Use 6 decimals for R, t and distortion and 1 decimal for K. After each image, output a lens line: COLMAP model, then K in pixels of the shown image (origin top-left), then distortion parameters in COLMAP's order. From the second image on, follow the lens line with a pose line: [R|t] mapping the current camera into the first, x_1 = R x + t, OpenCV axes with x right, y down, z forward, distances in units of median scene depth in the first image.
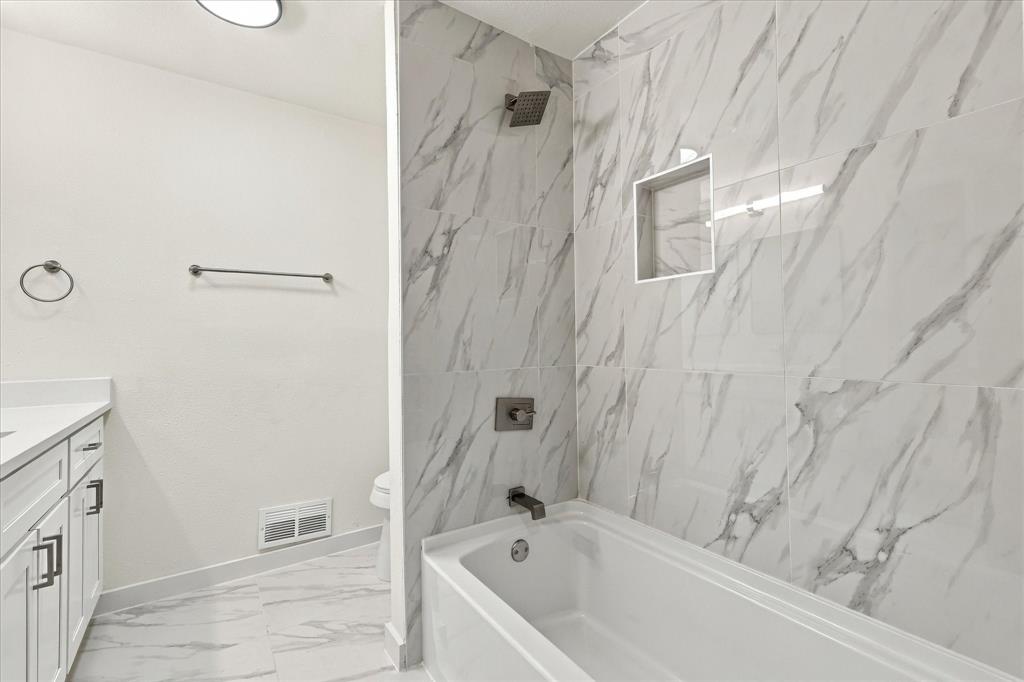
lens RADIAL K [[449.0, 0, 516.6], [0, 449.0, 339.3], [0, 0, 1]] dist [0.004842, -0.000033]
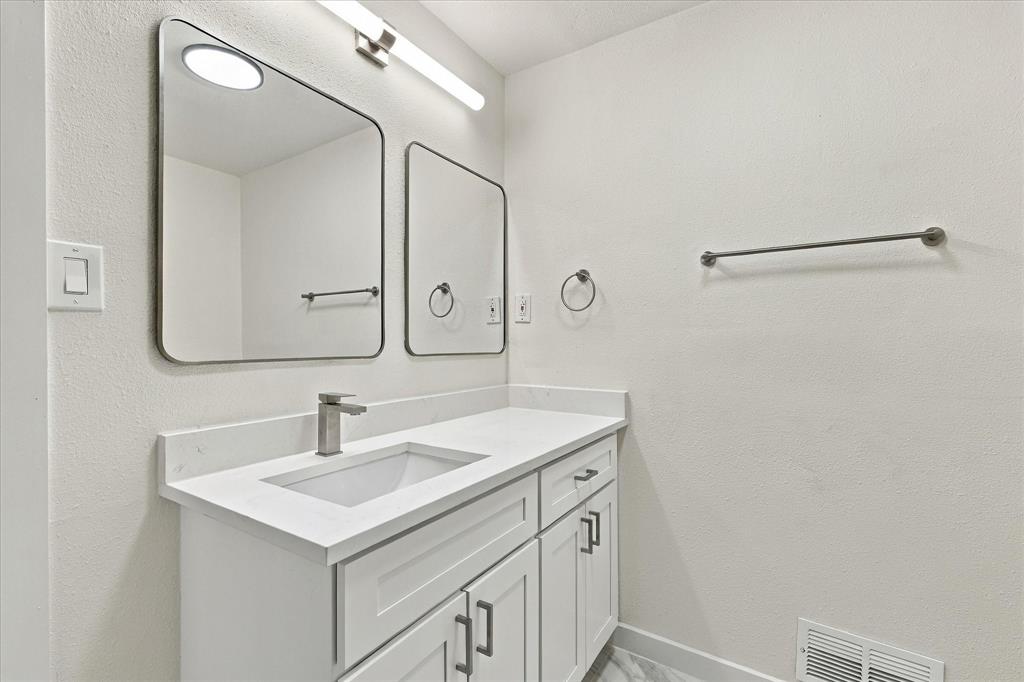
lens RADIAL K [[449.0, 0, 516.6], [0, 449.0, 339.3], [0, 0, 1]] dist [0.004842, -0.000033]
pose [[0.390197, 0.007185, -0.920703, -0.166977], [0.001759, 0.999962, 0.008549, -0.028383], [0.920730, -0.004955, 0.390169, 0.466366]]
